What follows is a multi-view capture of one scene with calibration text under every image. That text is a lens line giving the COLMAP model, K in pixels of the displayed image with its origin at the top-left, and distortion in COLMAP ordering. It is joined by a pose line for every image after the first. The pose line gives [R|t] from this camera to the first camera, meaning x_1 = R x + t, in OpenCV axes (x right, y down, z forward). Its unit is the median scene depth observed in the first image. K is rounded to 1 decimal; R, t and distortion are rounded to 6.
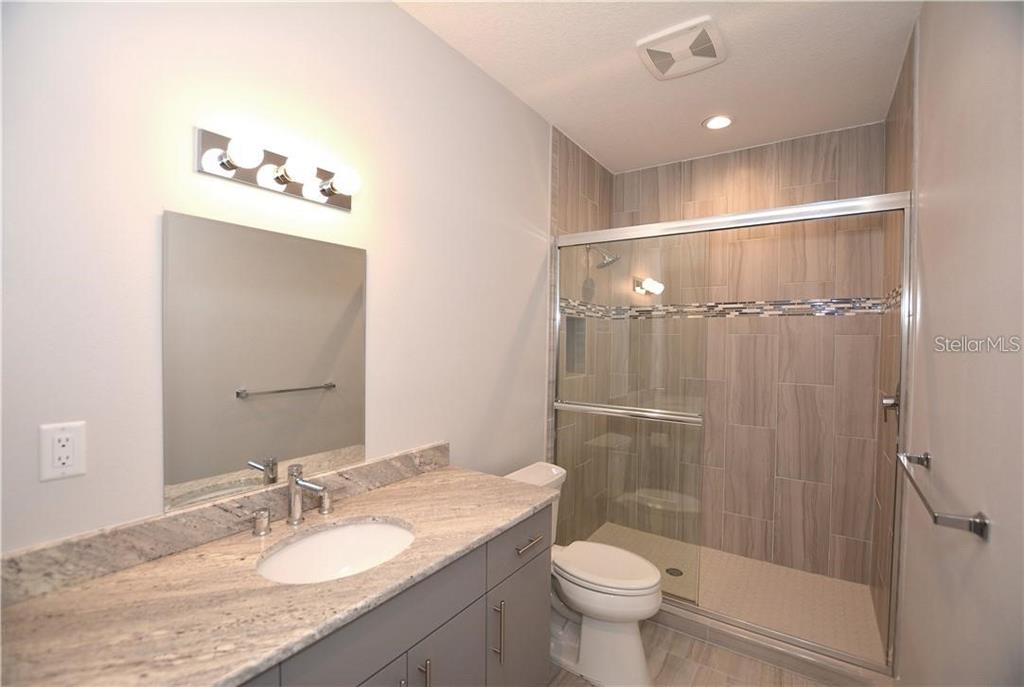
lens RADIAL K [[445.6, 0, 511.2], [0, 445.6, 343.0], [0, 0, 1]] dist [-0.032660, 0.002921]
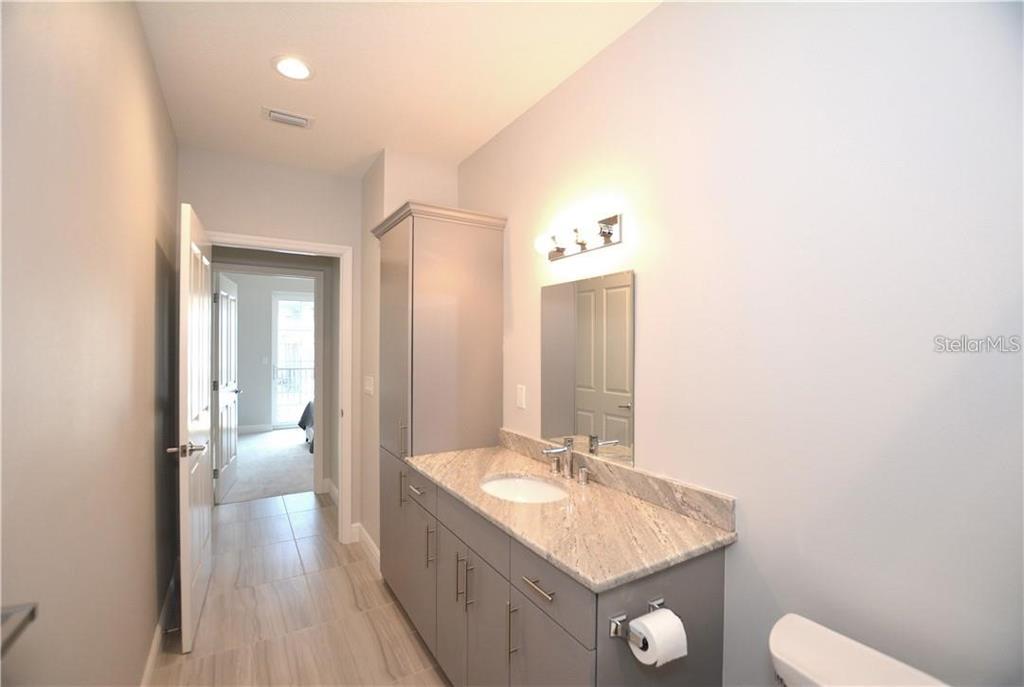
lens RADIAL K [[445.6, 0, 510.8], [0, 445.6, 345.1], [0, 0, 1]] dist [-0.032660, 0.002921]
pose [[-0.390209, -0.016701, -0.920575, 0.828263], [-0.022318, 0.999713, -0.008676, -0.011431], [0.920456, 0.017160, -0.390470, 1.221559]]
